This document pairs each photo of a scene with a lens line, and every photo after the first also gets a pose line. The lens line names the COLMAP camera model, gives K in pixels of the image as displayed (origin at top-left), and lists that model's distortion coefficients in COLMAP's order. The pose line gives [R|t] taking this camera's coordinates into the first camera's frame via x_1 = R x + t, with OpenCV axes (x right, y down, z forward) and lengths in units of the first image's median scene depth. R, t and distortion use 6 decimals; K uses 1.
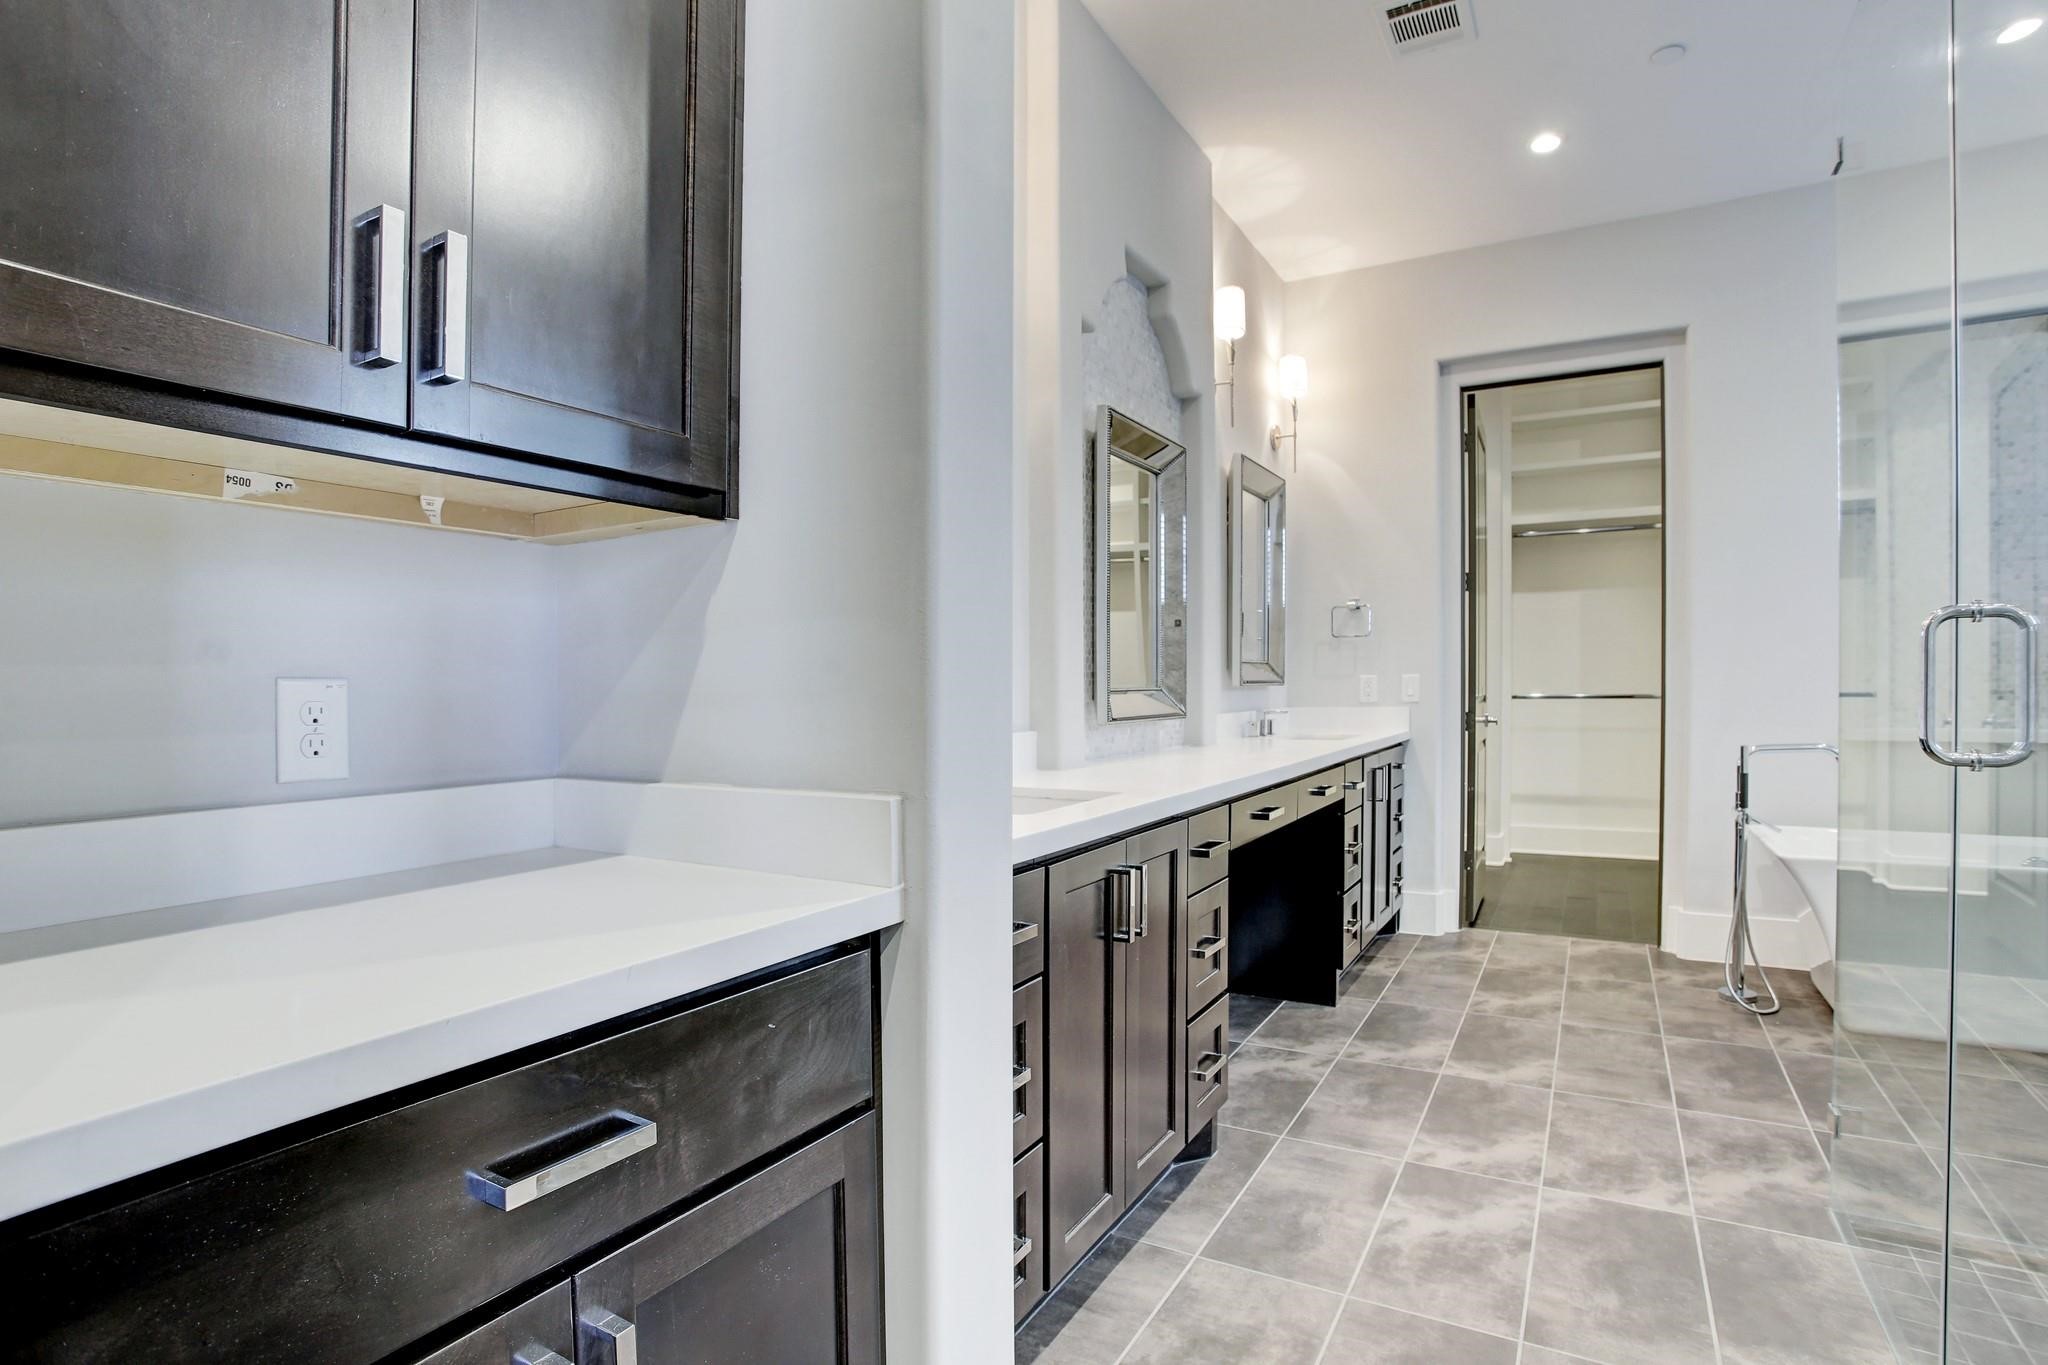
lens RADIAL K [[1064.7, 0, 1007.2], [0, 1064.7, 674.3], [0, 0, 1]] dist [-0.050253, 0.013575]
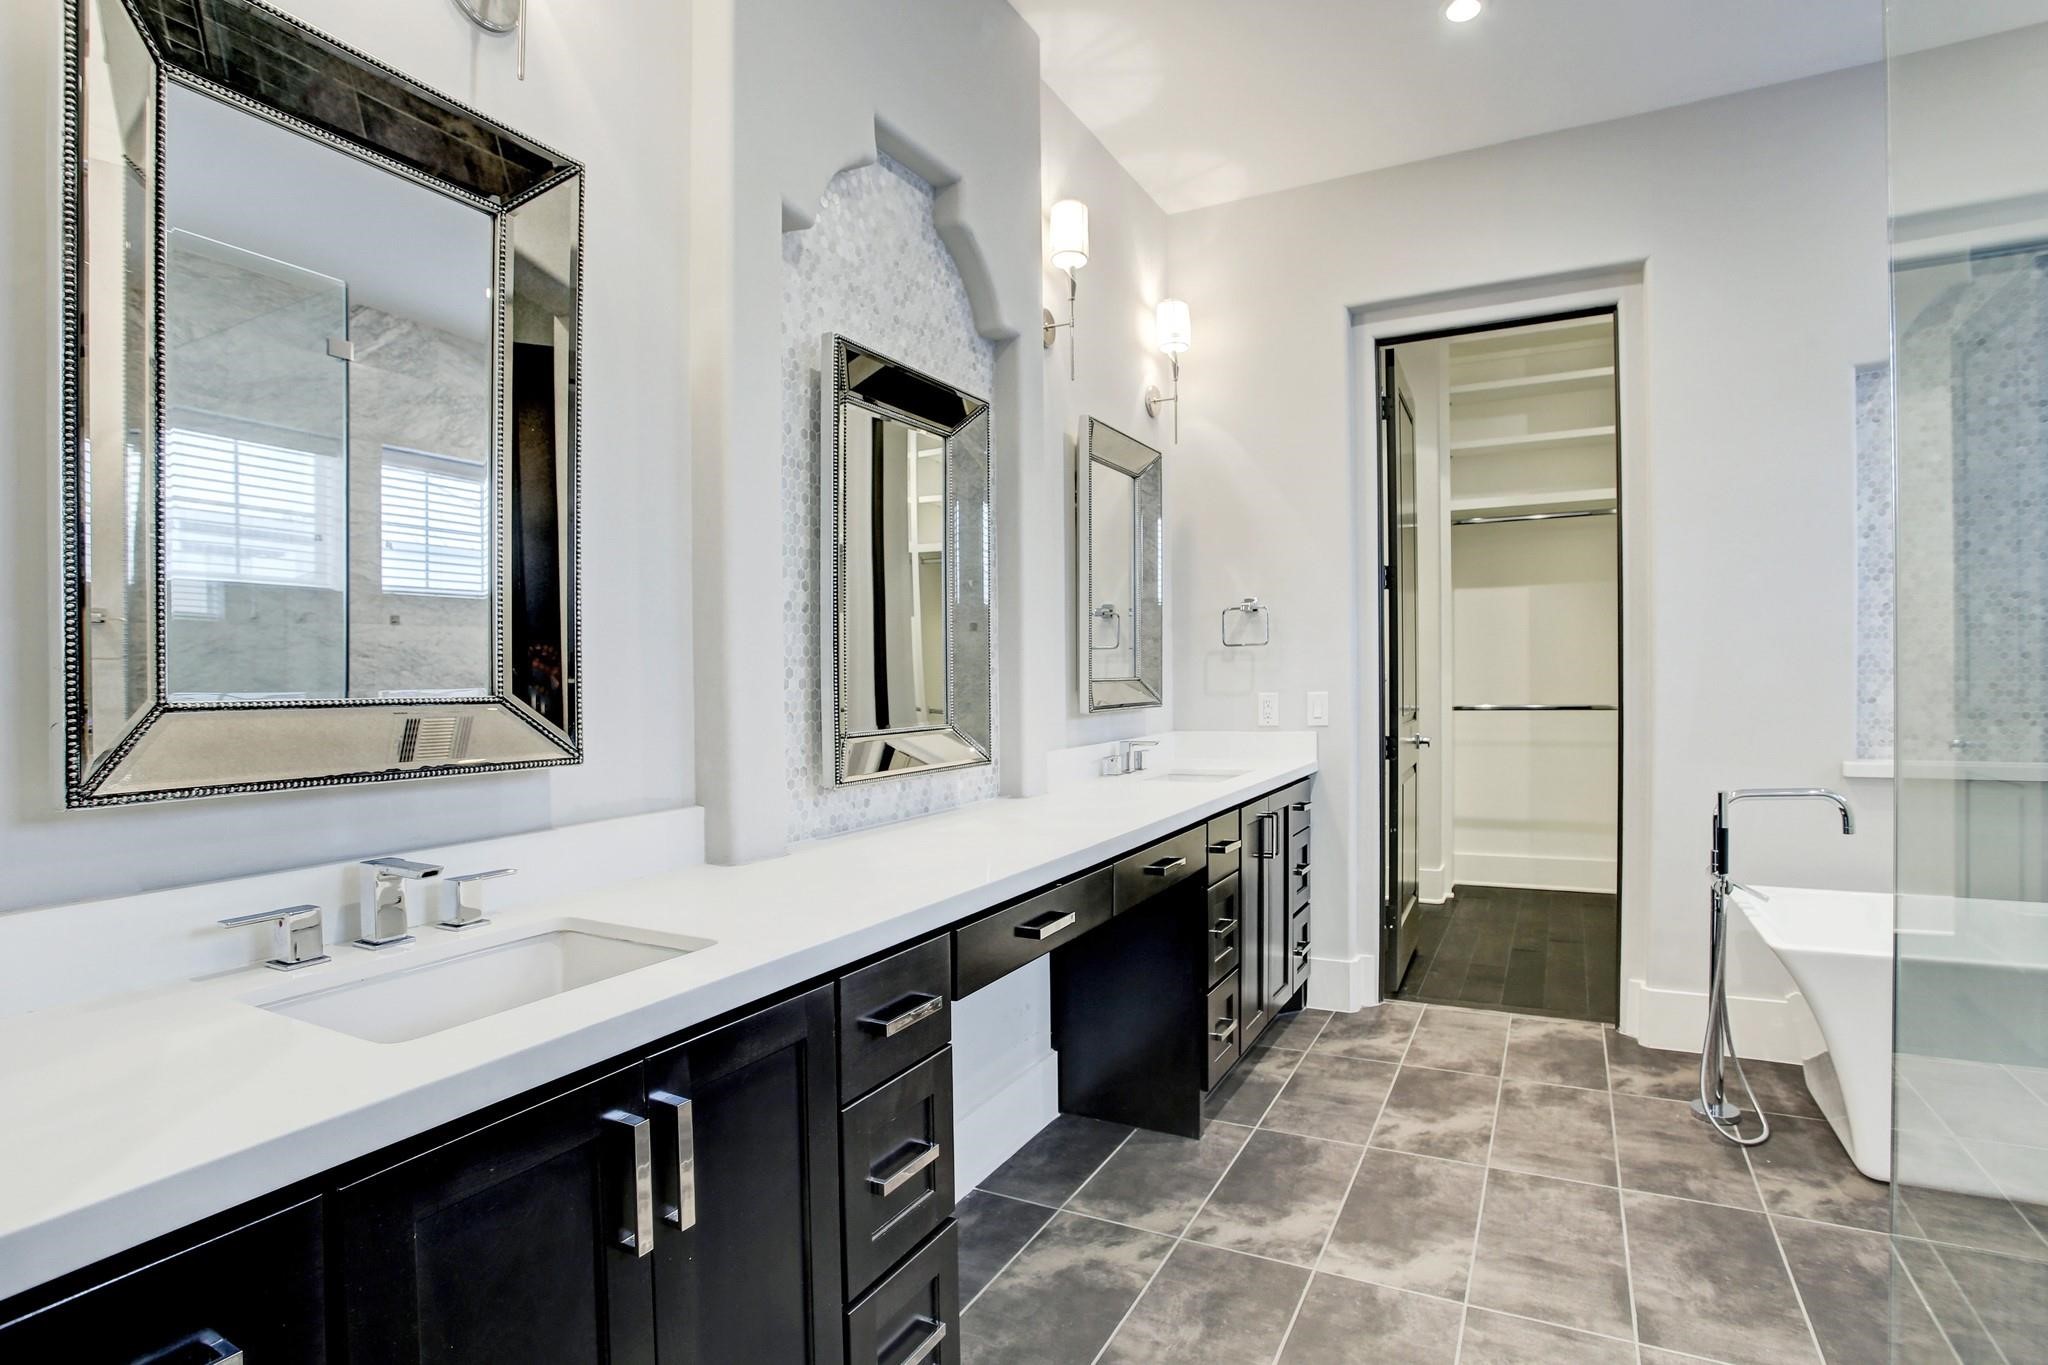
lens RADIAL K [[1064.7, 0, 1034.2], [0, 1064.7, 665.5], [0, 0, 1]] dist [-0.050253, 0.013575]
pose [[0.998805, -0.007620, 0.048271, 0.146375], [0.007713, 0.999969, -0.001738, -0.023819], [-0.048256, 0.002108, 0.998833, 0.227894]]
